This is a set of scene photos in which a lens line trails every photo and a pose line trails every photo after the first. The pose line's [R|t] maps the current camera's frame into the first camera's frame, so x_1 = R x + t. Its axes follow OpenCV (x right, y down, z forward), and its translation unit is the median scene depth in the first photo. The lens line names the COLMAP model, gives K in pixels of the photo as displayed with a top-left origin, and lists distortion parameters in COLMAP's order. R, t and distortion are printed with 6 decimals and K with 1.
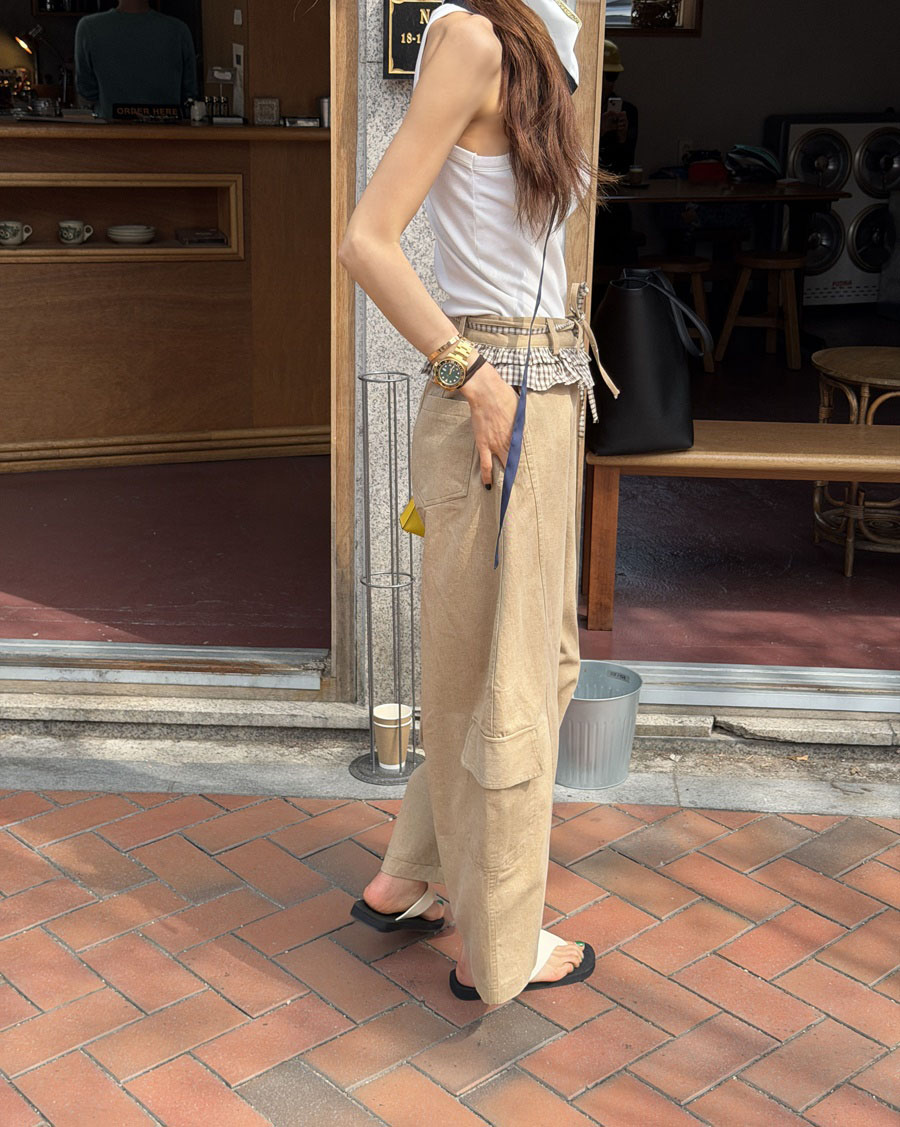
lens RADIAL K [[1650.2, 0, 460.5], [0, 1650.2, 527.6], [0, 0, 1]] dist [0.115656, 0.000000]
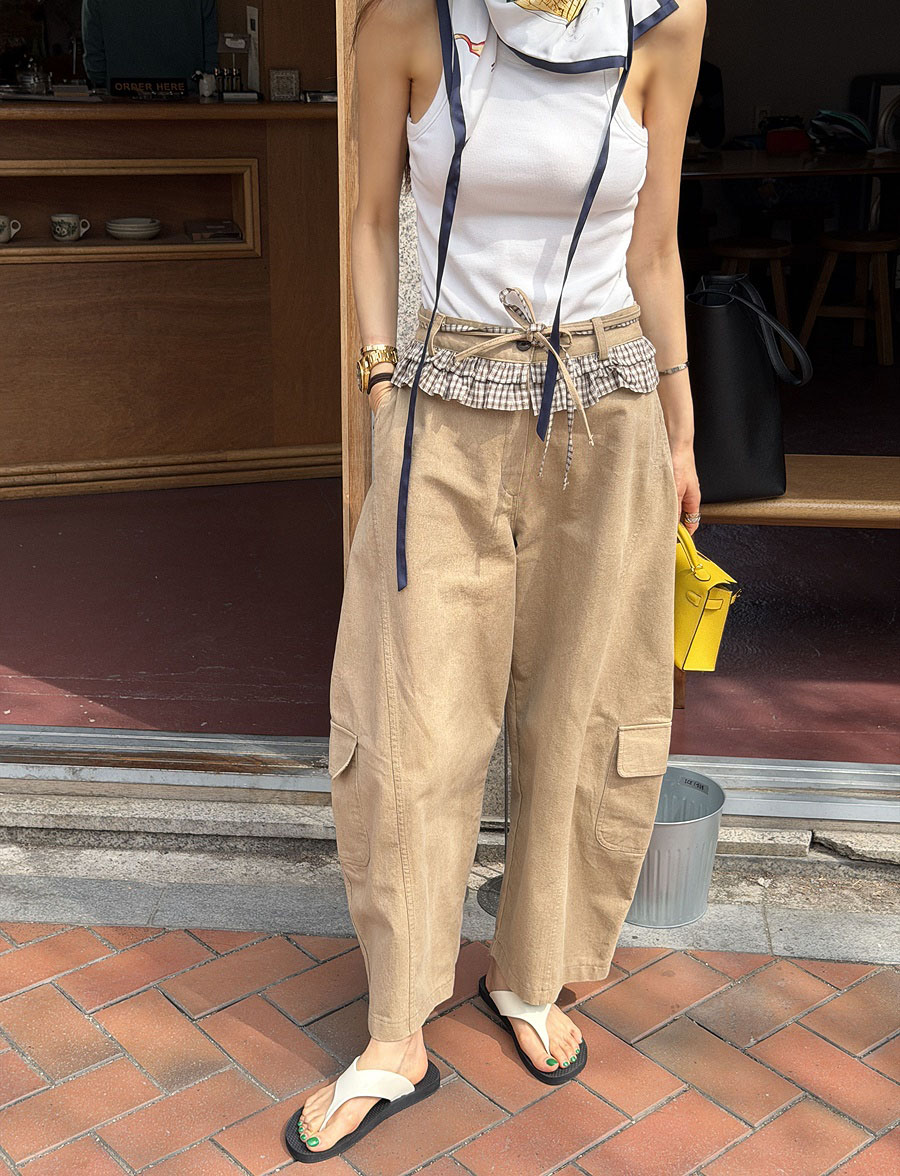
lens RADIAL K [[1658.5, 0, 439.5], [0, 1658.5, 571.9], [0, 0, 1]] dist [0.107683, 0.000000]
pose [[0.998919, 0.000619, -0.046489, 0.006531], [0.001505, 0.998957, 0.045626, -0.045820], [0.046469, -0.045646, 0.997876, 0.152419]]
